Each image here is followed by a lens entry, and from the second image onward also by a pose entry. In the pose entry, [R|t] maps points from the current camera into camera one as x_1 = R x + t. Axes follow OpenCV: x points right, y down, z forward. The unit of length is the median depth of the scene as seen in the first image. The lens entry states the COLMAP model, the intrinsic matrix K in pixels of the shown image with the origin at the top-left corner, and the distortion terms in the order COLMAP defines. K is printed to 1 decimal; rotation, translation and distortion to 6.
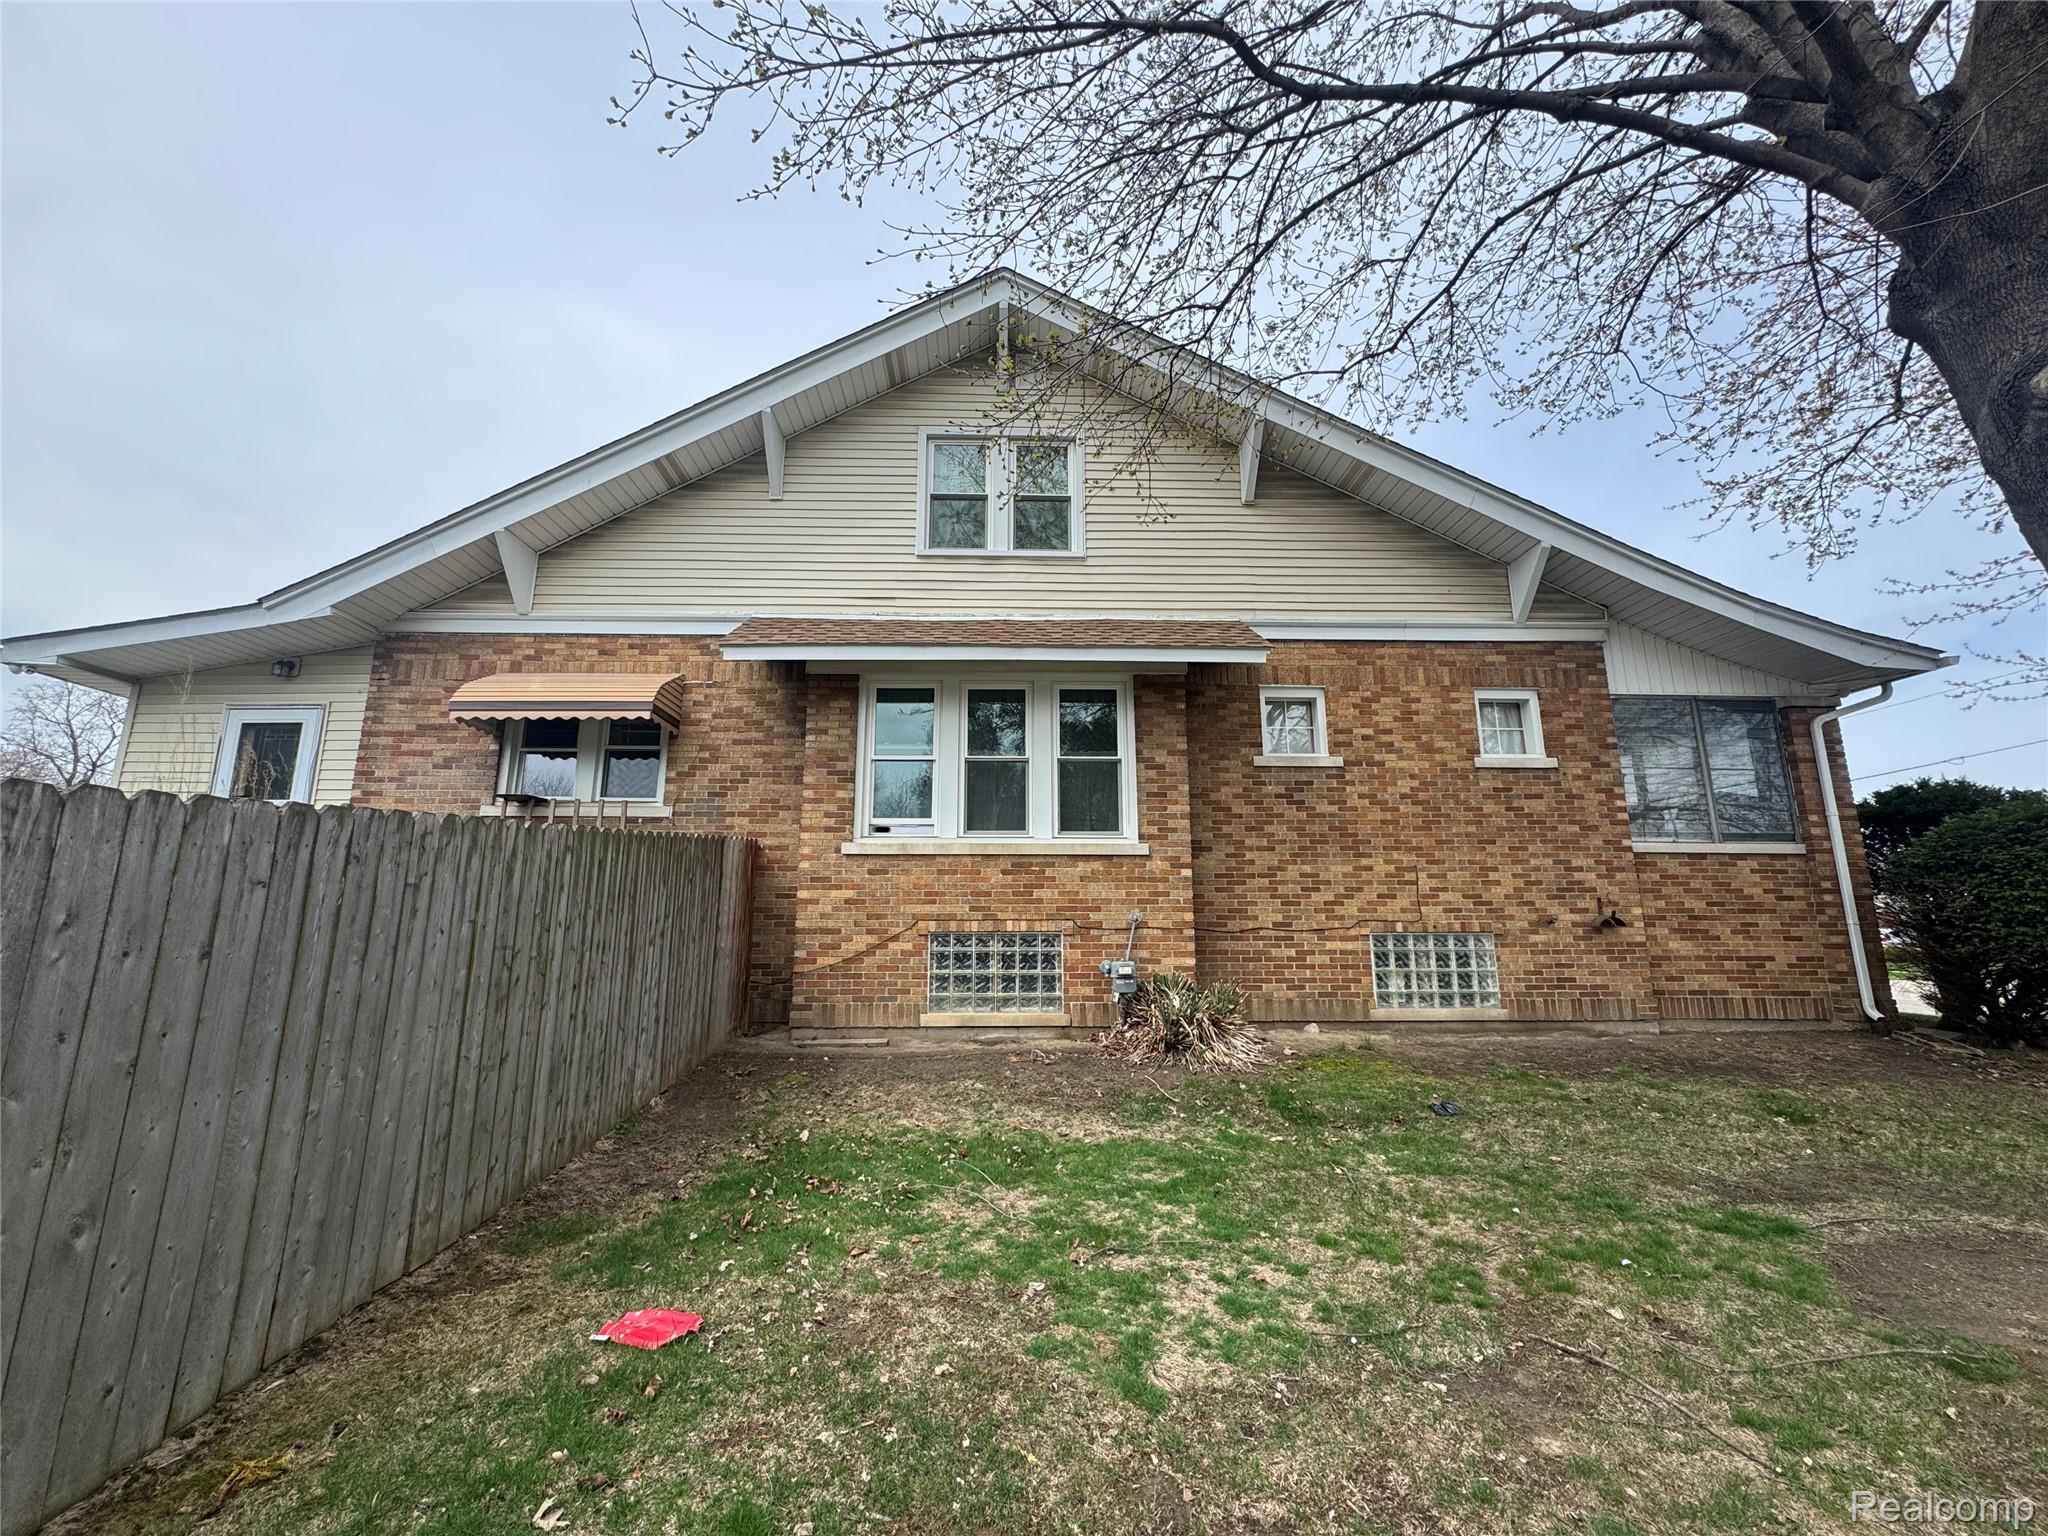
lens RADIAL K [[820.2, 0, 1024.0], [0, 820.2, 768.0], [0, 0, 1]] dist [-0.001843, -0.000117]
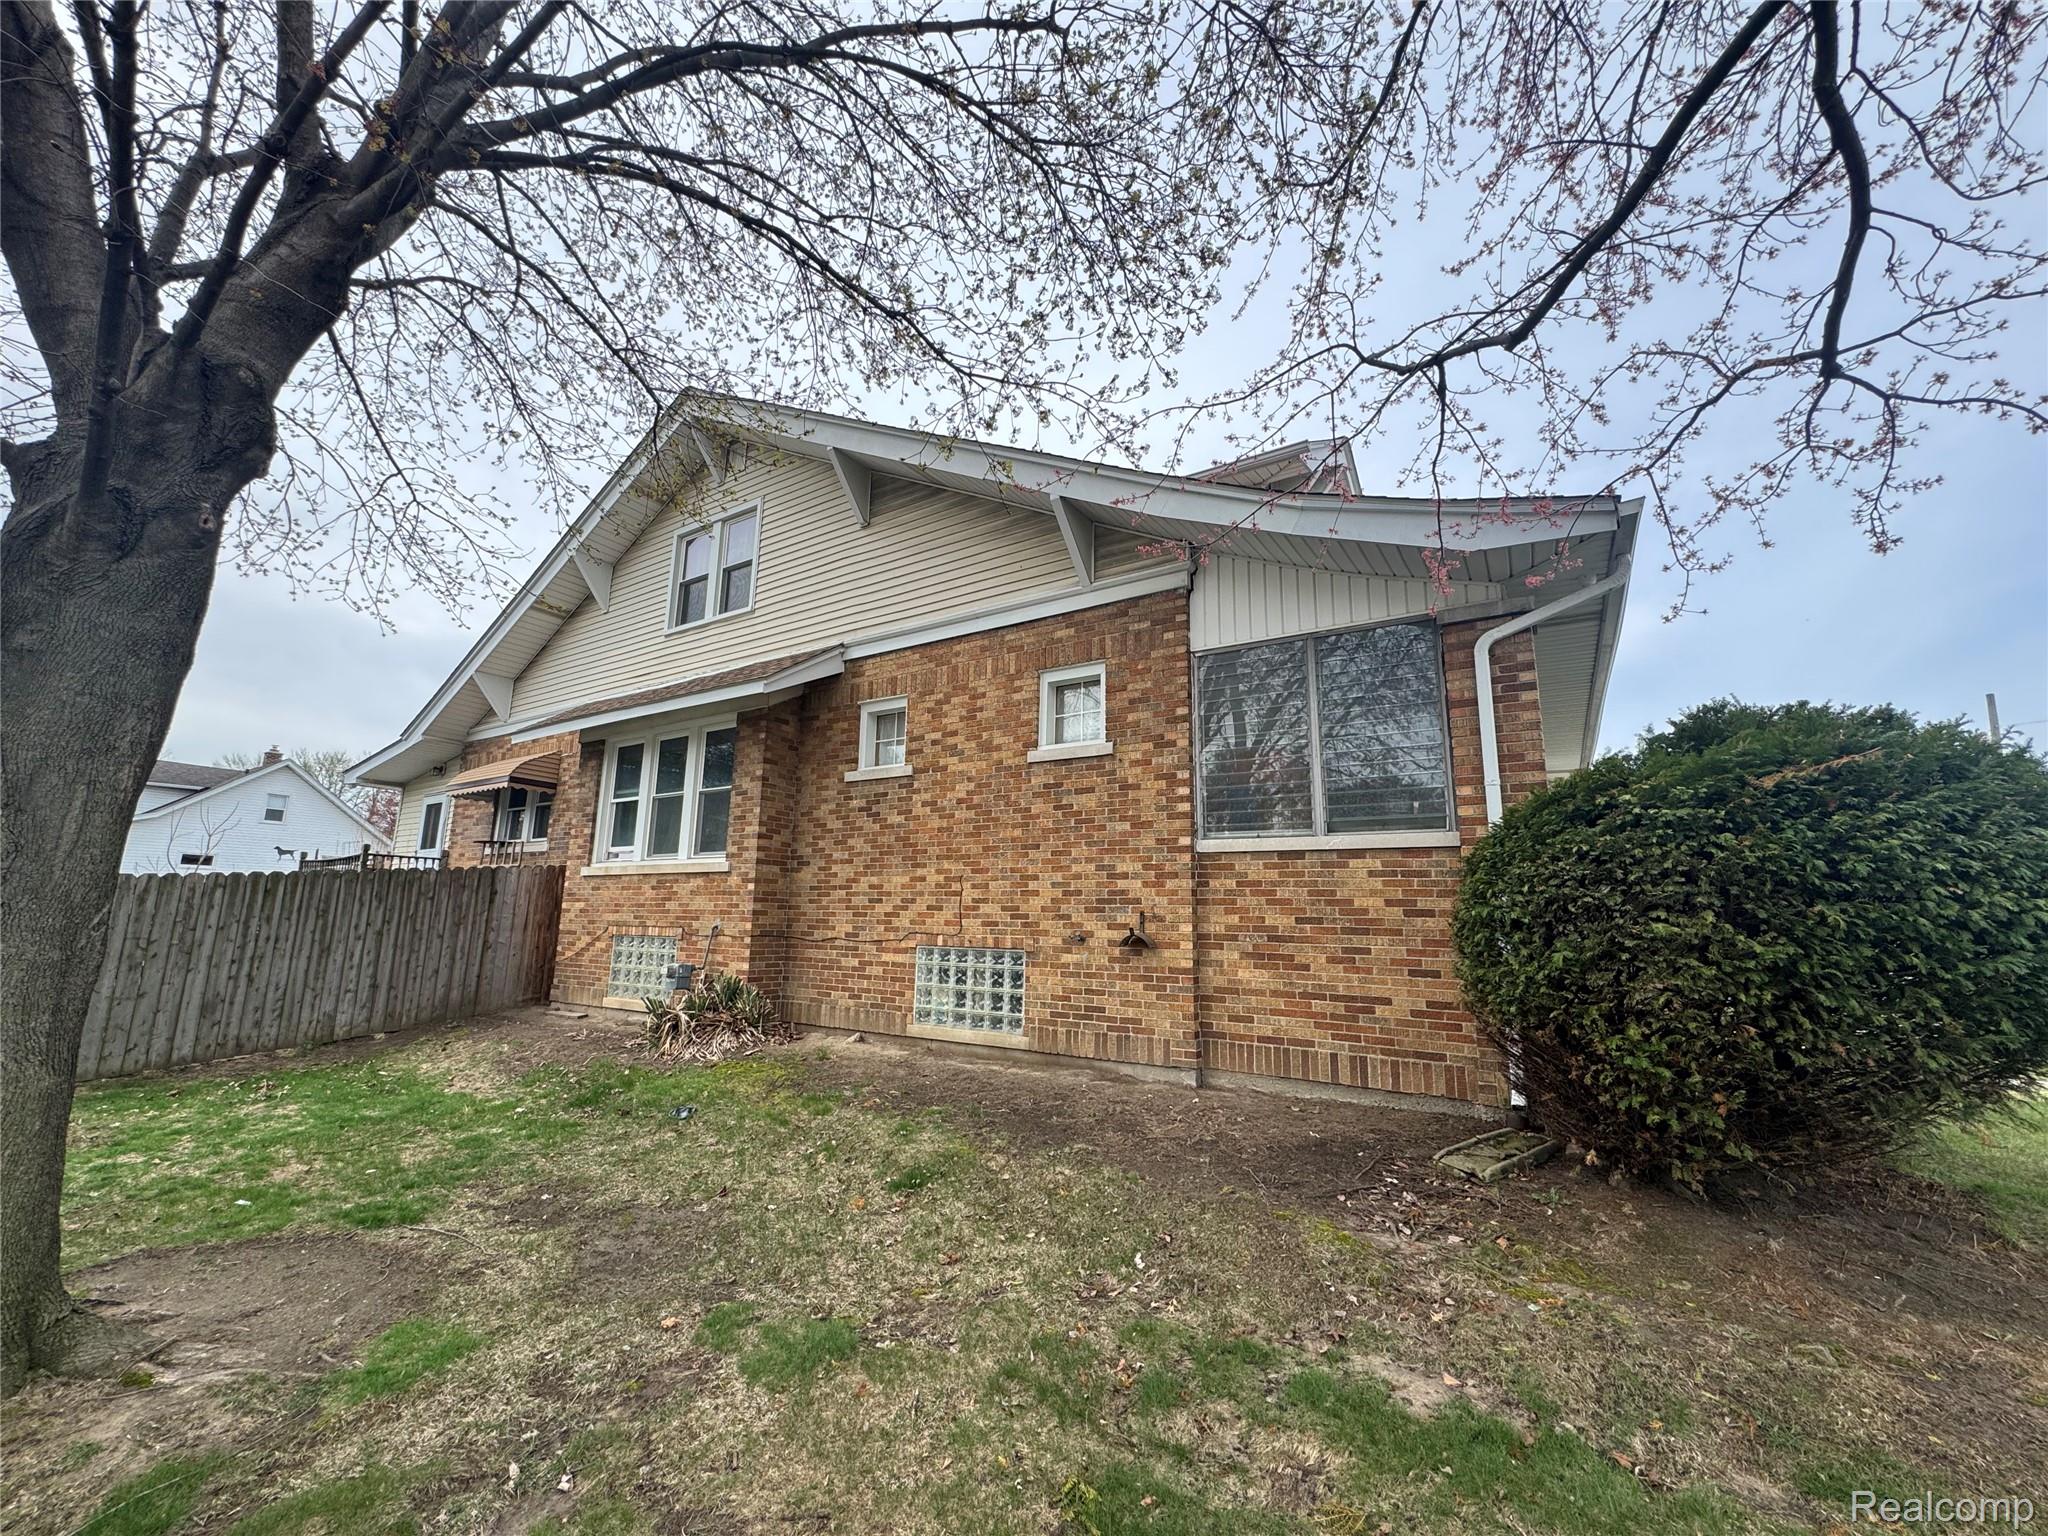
lens RADIAL K [[820.2, 0, 1024.0], [0, 820.2, 768.0], [0, 0, 1]] dist [-0.001843, -0.000117]
pose [[0.825266, -0.090563, -0.557435, 1.064145], [0.093080, 0.995372, -0.023909, 0.026244], [0.557020, -0.032155, 0.829876, 0.266431]]
